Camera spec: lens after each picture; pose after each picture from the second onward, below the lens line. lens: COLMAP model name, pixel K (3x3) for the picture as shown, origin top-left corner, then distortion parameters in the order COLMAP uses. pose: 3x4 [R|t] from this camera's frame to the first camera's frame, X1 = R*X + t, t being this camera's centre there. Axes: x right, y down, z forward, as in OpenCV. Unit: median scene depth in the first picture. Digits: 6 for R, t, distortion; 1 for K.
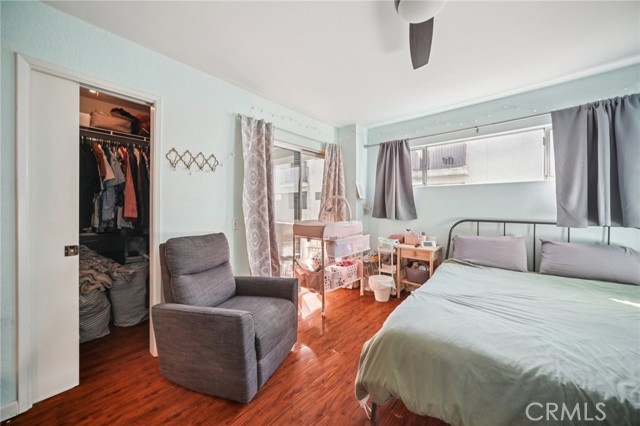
lens RADIAL K [[236.9, 0, 319.5], [0, 236.9, 206.5], [0, 0, 1]] dist [0.000770, 0.000424]
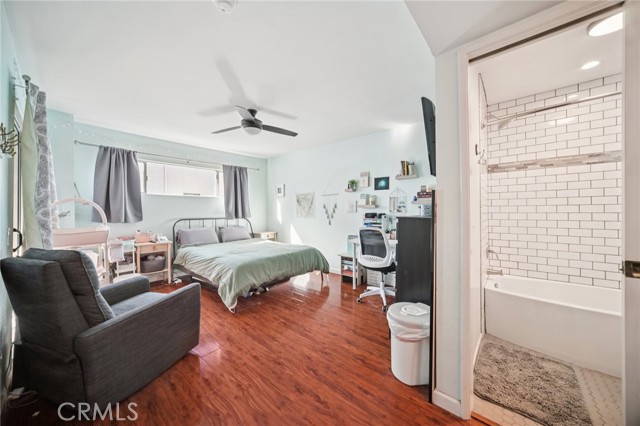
lens RADIAL K [[224.5, 0, 322.7], [0, 224.5, 211.4], [0, 0, 1]] dist [0.000230, 0.000041]
pose [[-0.009422, -0.001926, 0.999954, -0.792026], [0.006080, 0.999980, 0.001983, 0.008808], [-0.999937, 0.006099, -0.009411, 0.118572]]
